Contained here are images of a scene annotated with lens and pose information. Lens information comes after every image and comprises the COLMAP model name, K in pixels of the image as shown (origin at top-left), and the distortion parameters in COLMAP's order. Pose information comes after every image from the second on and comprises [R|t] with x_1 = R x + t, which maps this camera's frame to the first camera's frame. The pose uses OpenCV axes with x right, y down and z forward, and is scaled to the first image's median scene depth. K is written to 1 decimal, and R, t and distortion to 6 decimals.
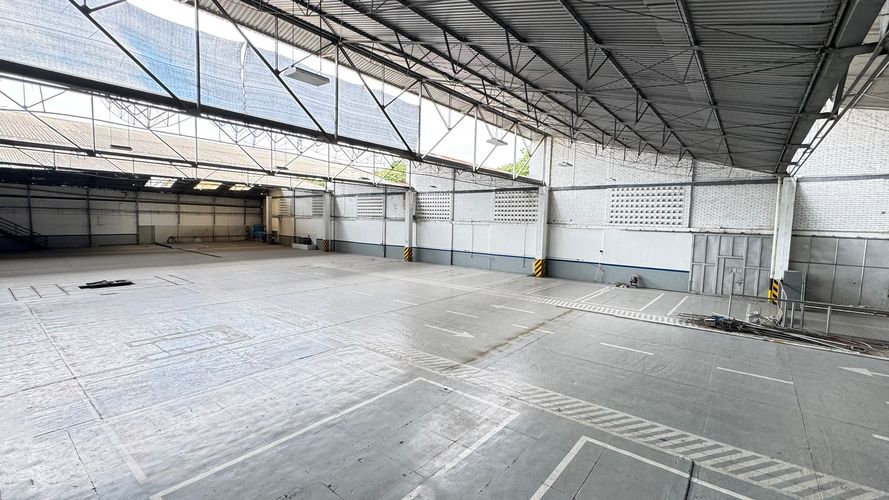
lens RADIAL K [[383.2, 0, 444.2], [0, 383.2, 250.8], [0, 0, 1]] dist [-0.003246, -0.000259]
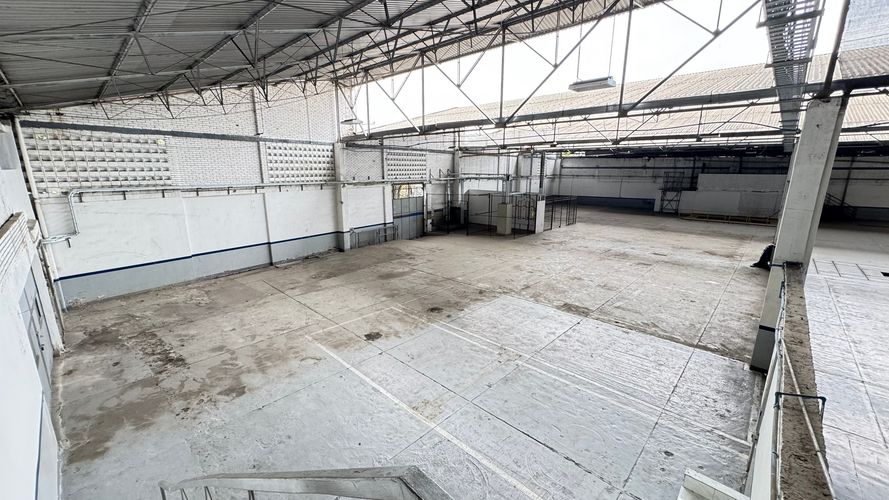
lens RADIAL K [[354.3, 0, 444.5], [0, 354.3, 250.6], [0, 0, 1]] dist [-0.002622, -0.000025]
pose [[-0.083633, 0.198218, -0.976583, -0.011280], [-0.085038, 0.975022, 0.205183, -0.044682], [0.992862, 0.100207, -0.064688, -0.034035]]
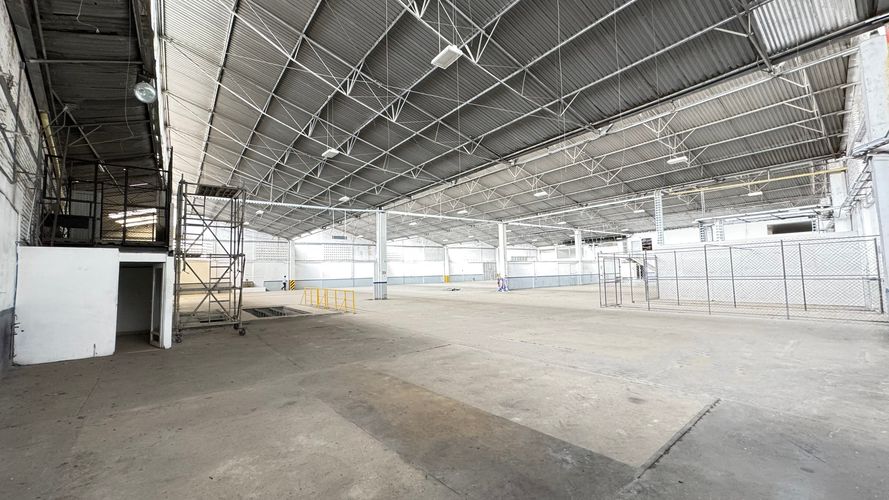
lens RADIAL K [[356.6, 0, 443.9], [0, 356.6, 269.3], [0, 0, 1]] dist [-0.001846, -0.000094]
pose [[0.251782, -0.021570, 0.967544, -2.526266], [0.110673, 0.993835, -0.006644, -0.003858], [-0.961435, 0.108754, 0.252617, 0.541489]]
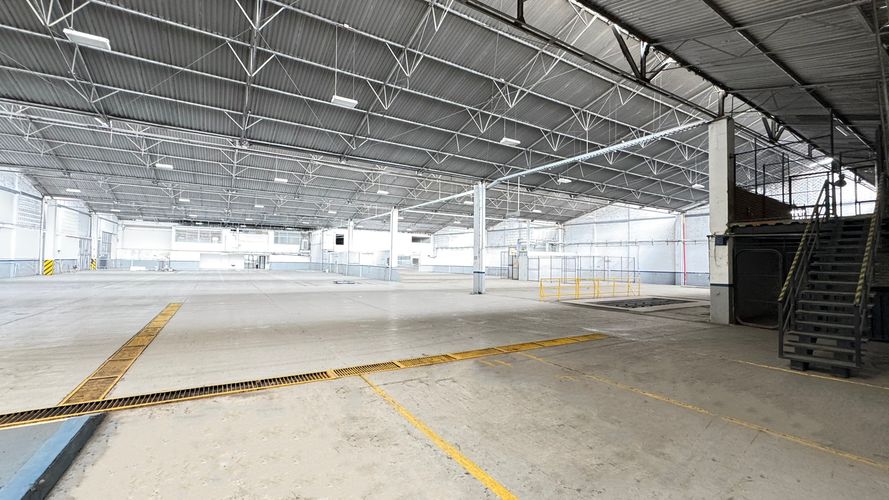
lens RADIAL K [[370.3, 0, 443.8], [0, 370.3, 255.3], [0, 0, 1]] dist [-0.000244, 0.000060]
pose [[-0.938624, -0.036423, 0.343015, -1.637891], [-0.013783, 0.997576, 0.068212, -0.111087], [-0.344668, 0.059298, -0.936850, 2.097402]]
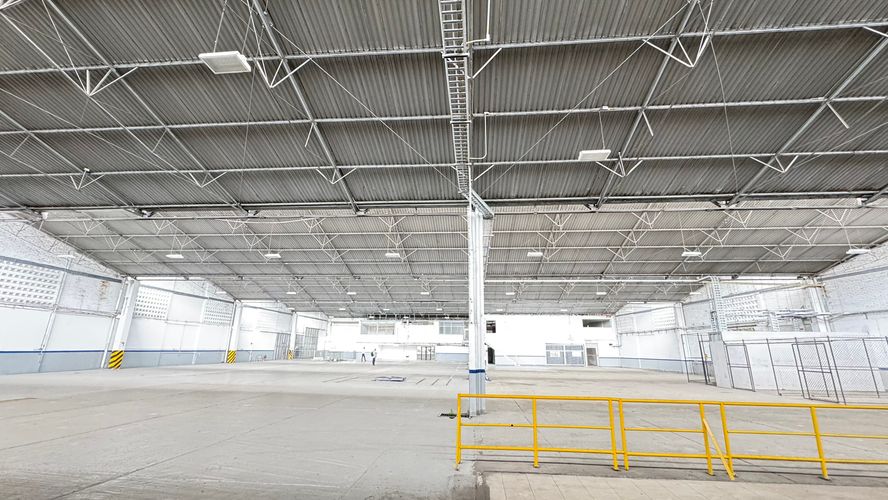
lens RADIAL K [[360.0, 0, 443.9], [0, 360.0, 250.0], [0, 0, 1]] dist [-0.000959, 0.000058]
pose [[-0.556223, 0.189267, 0.809193, -1.814432], [0.038385, 0.978532, -0.202489, -0.059113], [-0.830146, -0.081568, -0.551547, 1.423066]]
